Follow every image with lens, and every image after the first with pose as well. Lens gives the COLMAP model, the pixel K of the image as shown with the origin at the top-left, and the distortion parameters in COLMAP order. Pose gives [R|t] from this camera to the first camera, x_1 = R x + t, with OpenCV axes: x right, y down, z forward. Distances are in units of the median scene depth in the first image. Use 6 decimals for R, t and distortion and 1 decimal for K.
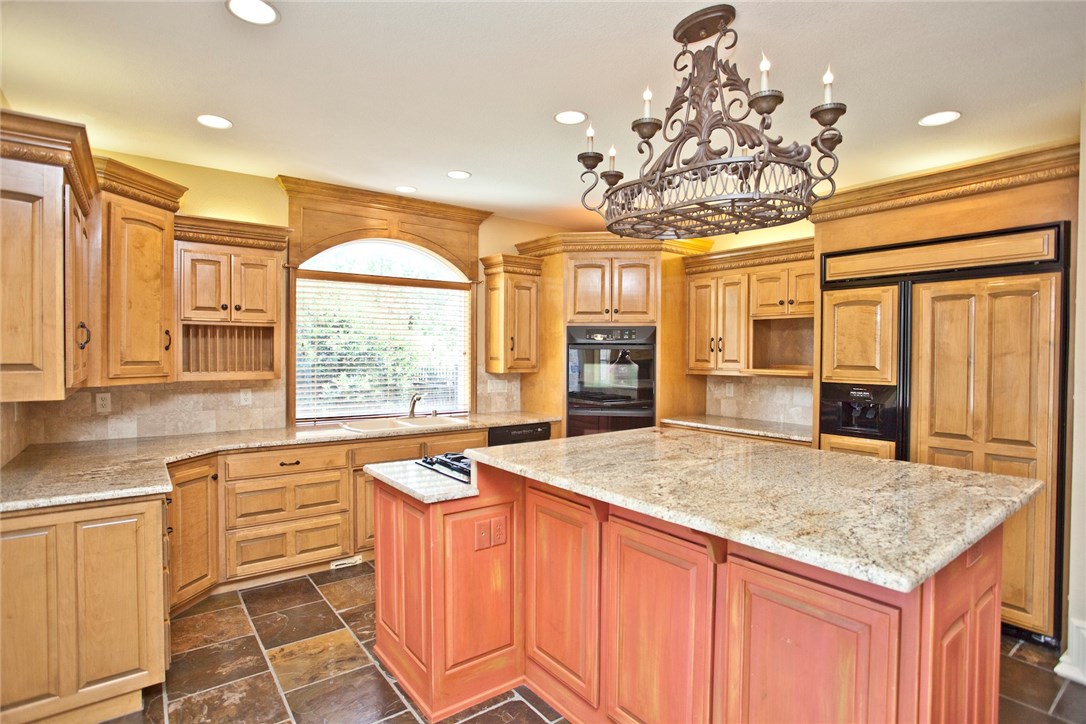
lens RADIAL K [[573.1, 0, 546.7], [0, 573.1, 362.0], [0, 0, 1]] dist [-0.005098, -0.000622]
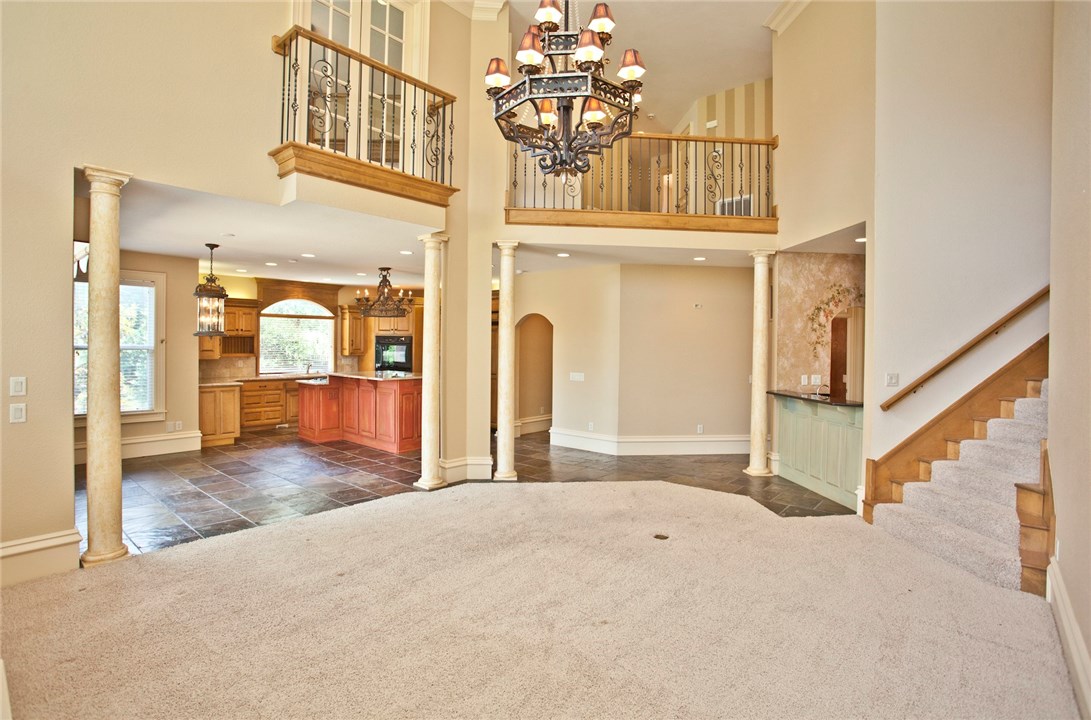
lens RADIAL K [[532.8, 0, 540.9], [0, 532.8, 355.0], [0, 0, 1]] dist [-0.043675, 0.005291]
pose [[0.979823, 0.001214, 0.199864, 0.271442], [-0.001875, 0.999993, 0.003116, 0.010596], [-0.199859, -0.003428, 0.979819, -1.327020]]
